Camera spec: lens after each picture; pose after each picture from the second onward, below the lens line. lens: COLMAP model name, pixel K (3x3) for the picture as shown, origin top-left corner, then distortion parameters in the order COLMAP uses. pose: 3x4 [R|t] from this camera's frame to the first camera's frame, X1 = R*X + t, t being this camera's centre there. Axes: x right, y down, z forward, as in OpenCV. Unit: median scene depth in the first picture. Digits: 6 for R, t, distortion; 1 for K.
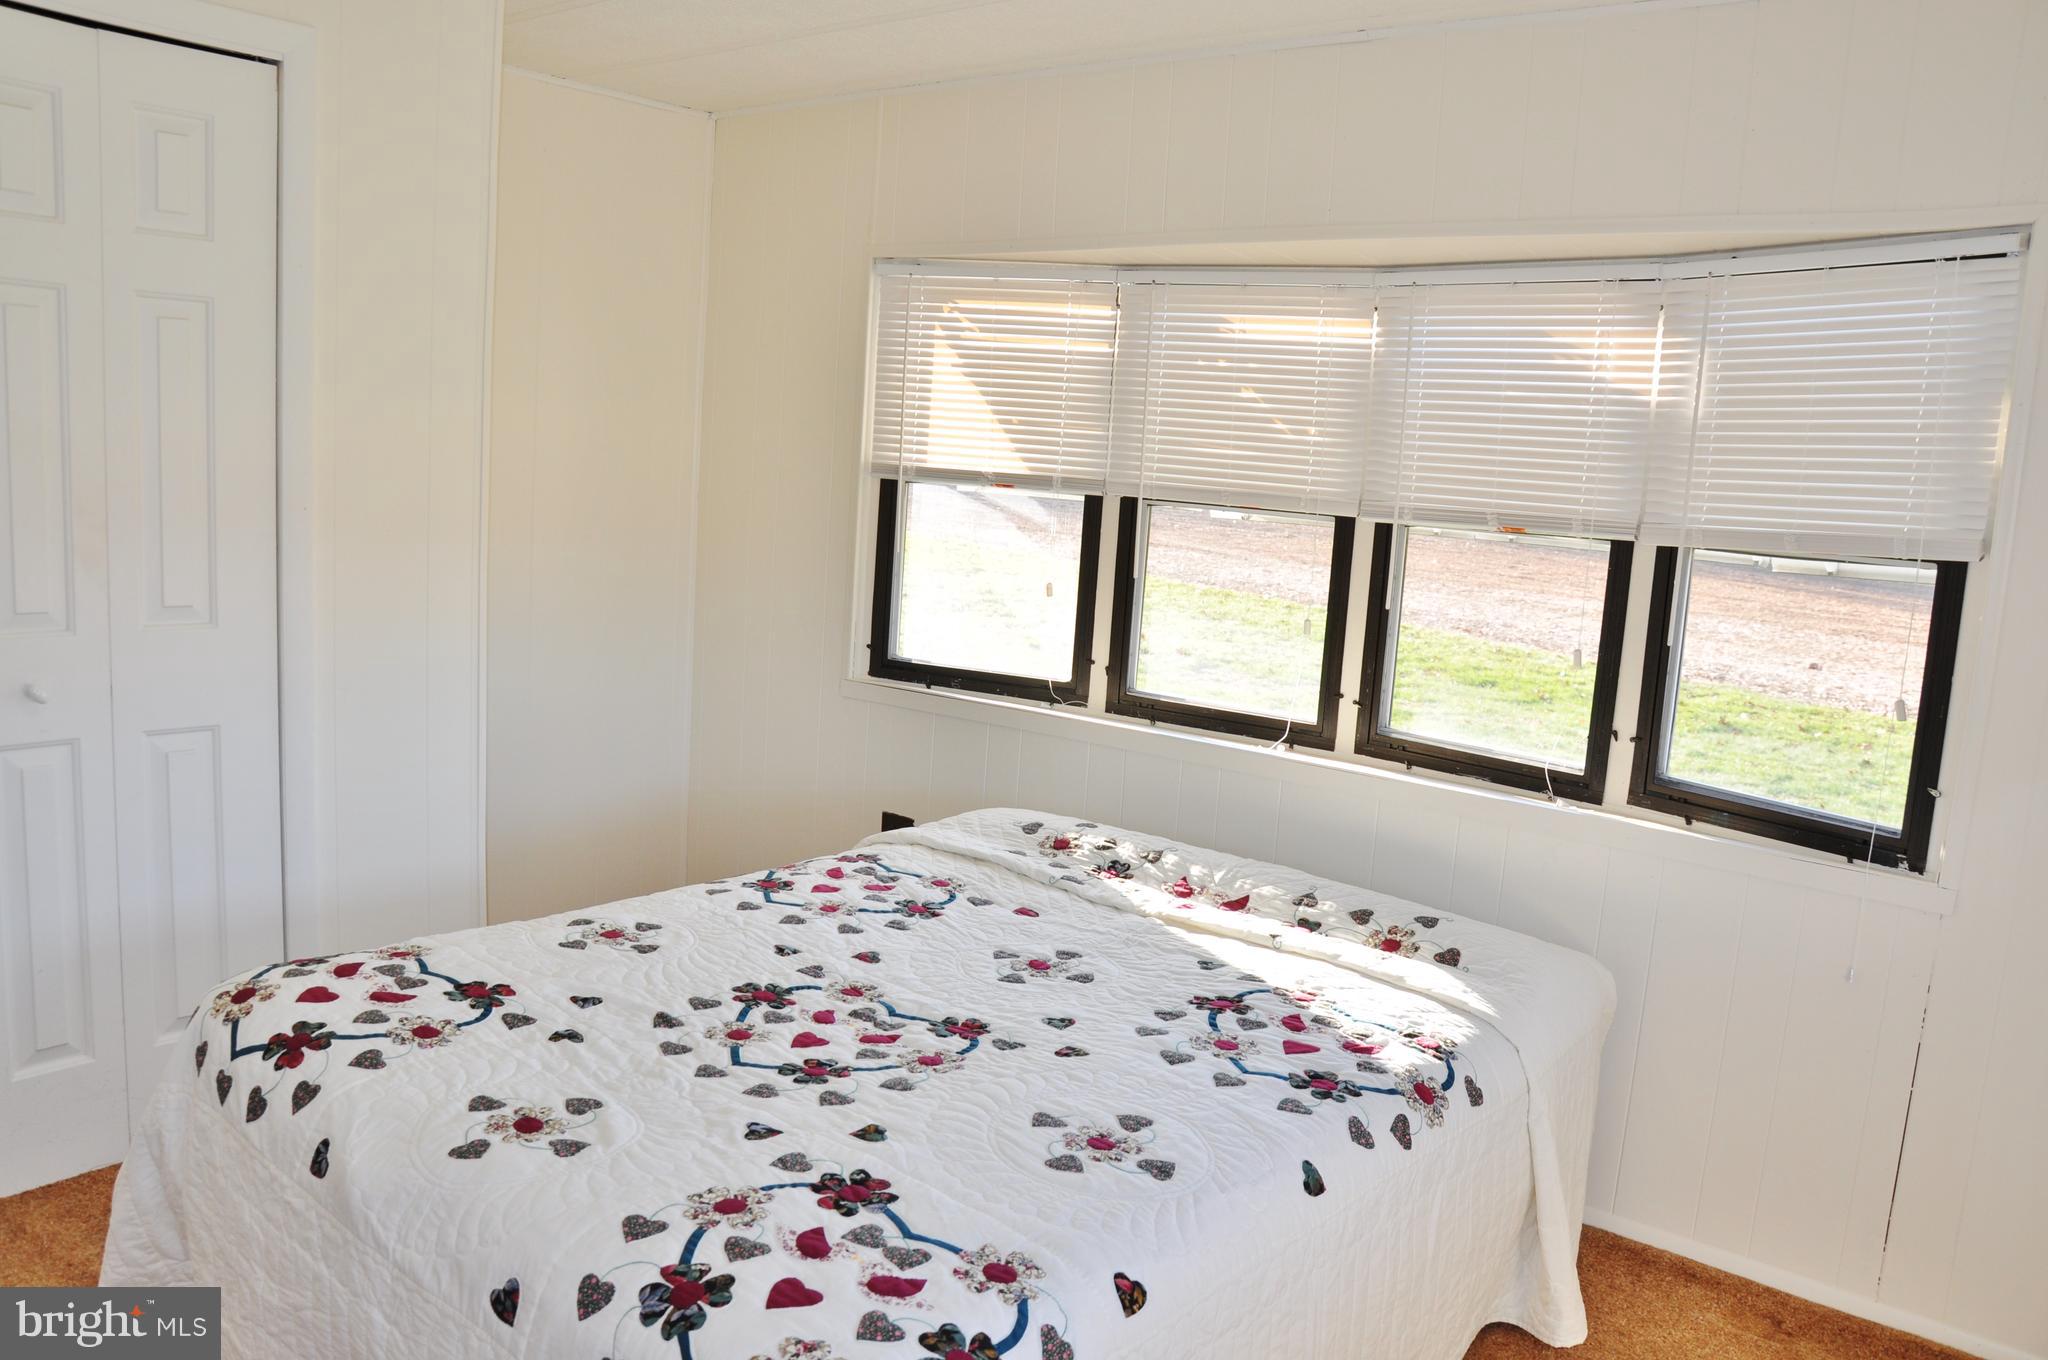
lens RADIAL K [[1634.4, 0, 1027.5], [0, 1634.4, 707.3], [0, 0, 1]] dist [-0.156708, 0.135004]
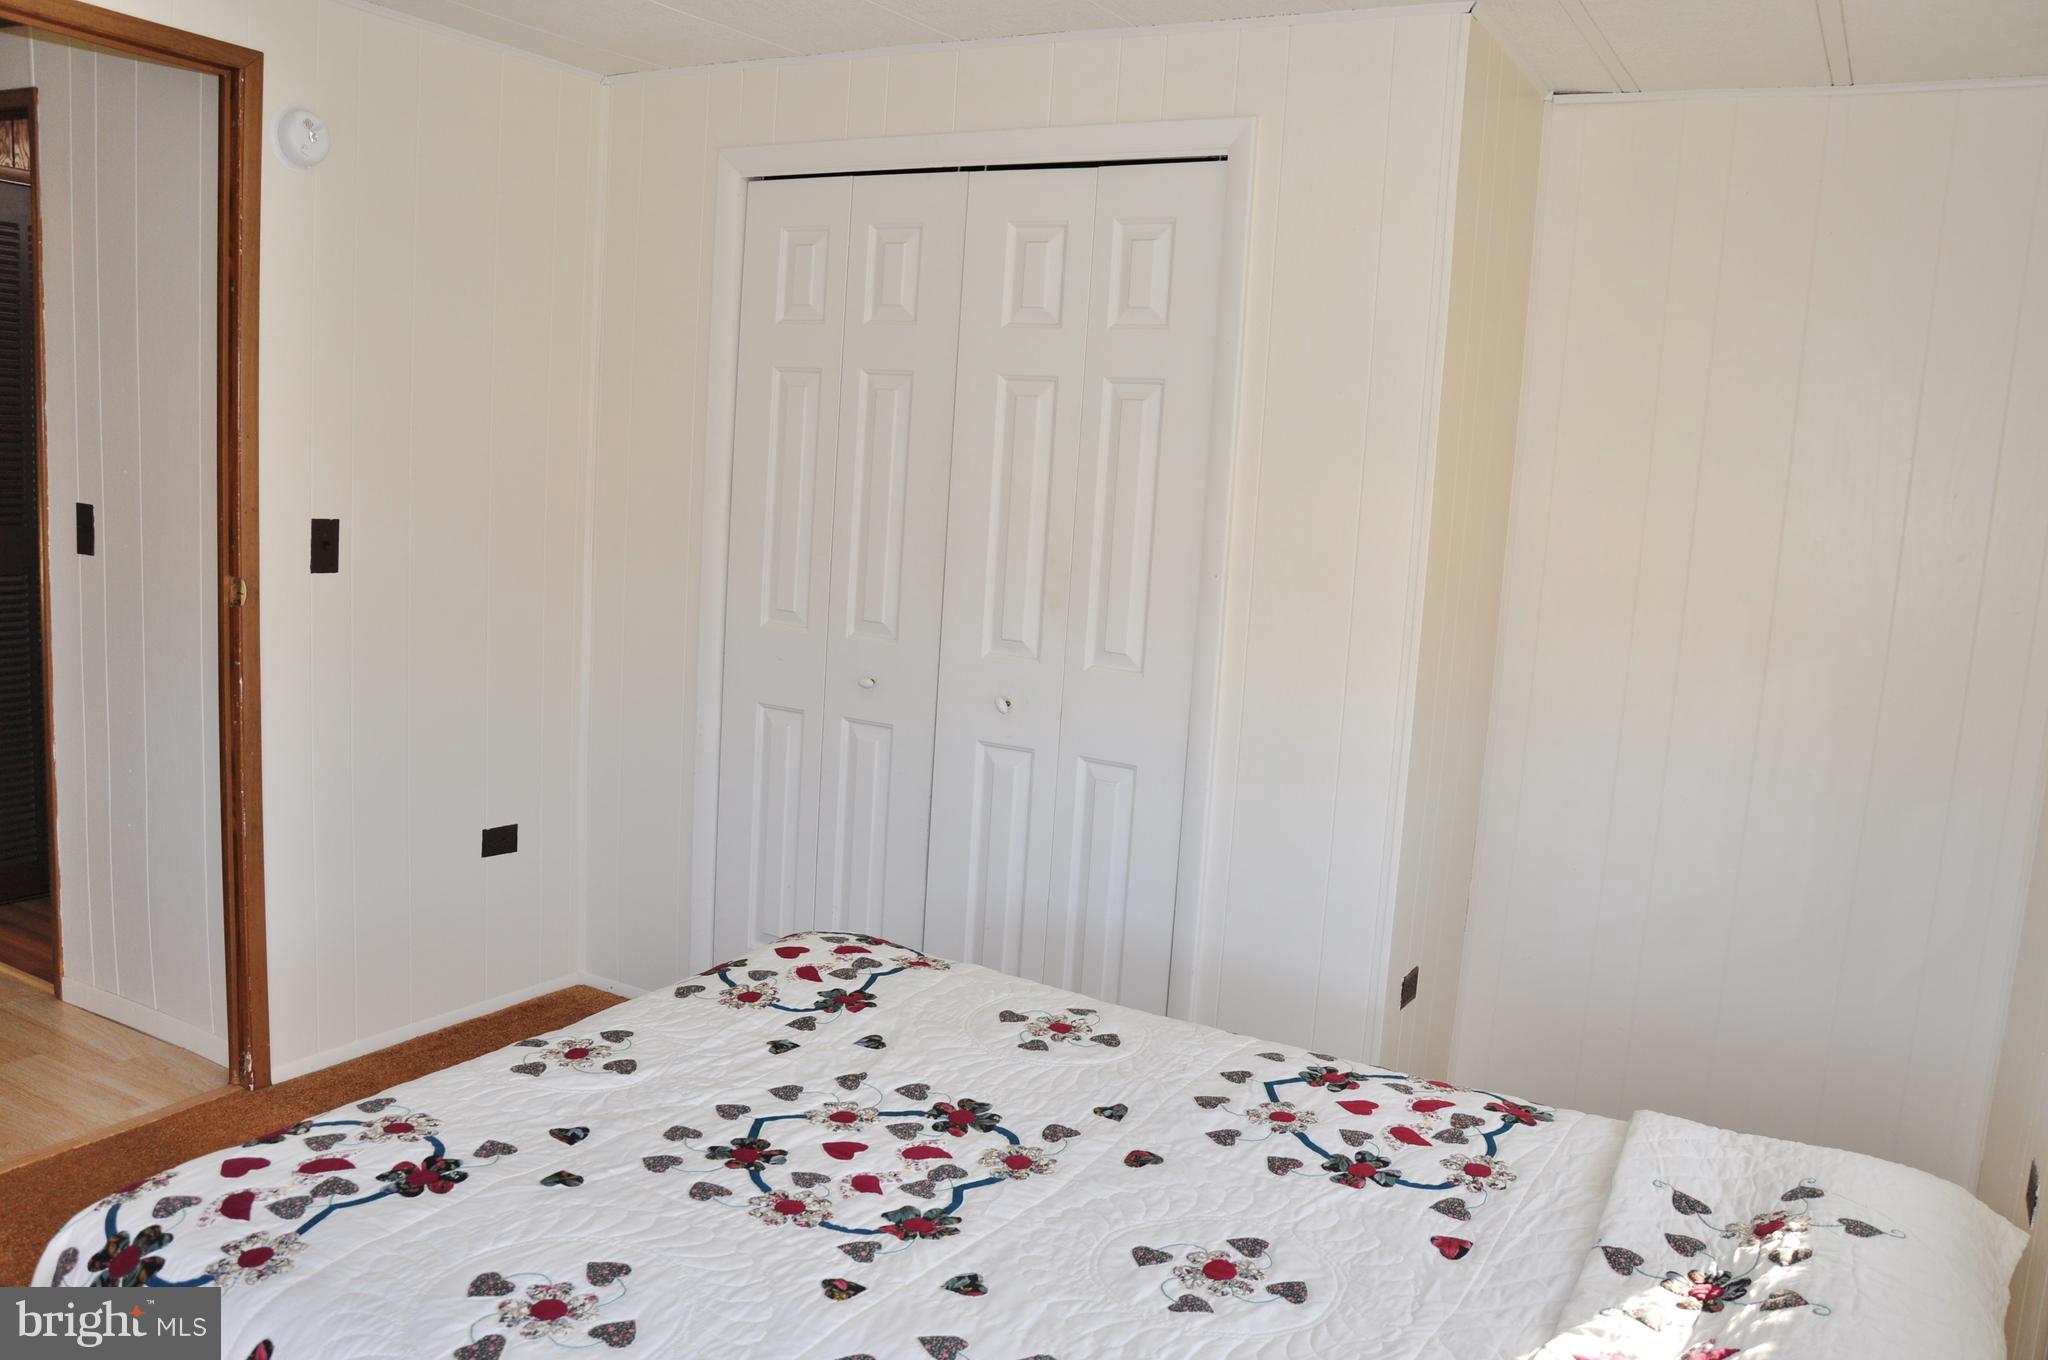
lens RADIAL K [[1634.4, 0, 1027.5], [0, 1634.4, 707.3], [0, 0, 1]] dist [-0.156708, 0.135004]
pose [[0.137173, 0.094119, -0.986065, 0.711859], [-0.204122, 0.976796, 0.064838, -0.104567], [0.969287, 0.192384, 0.153202, 0.906417]]
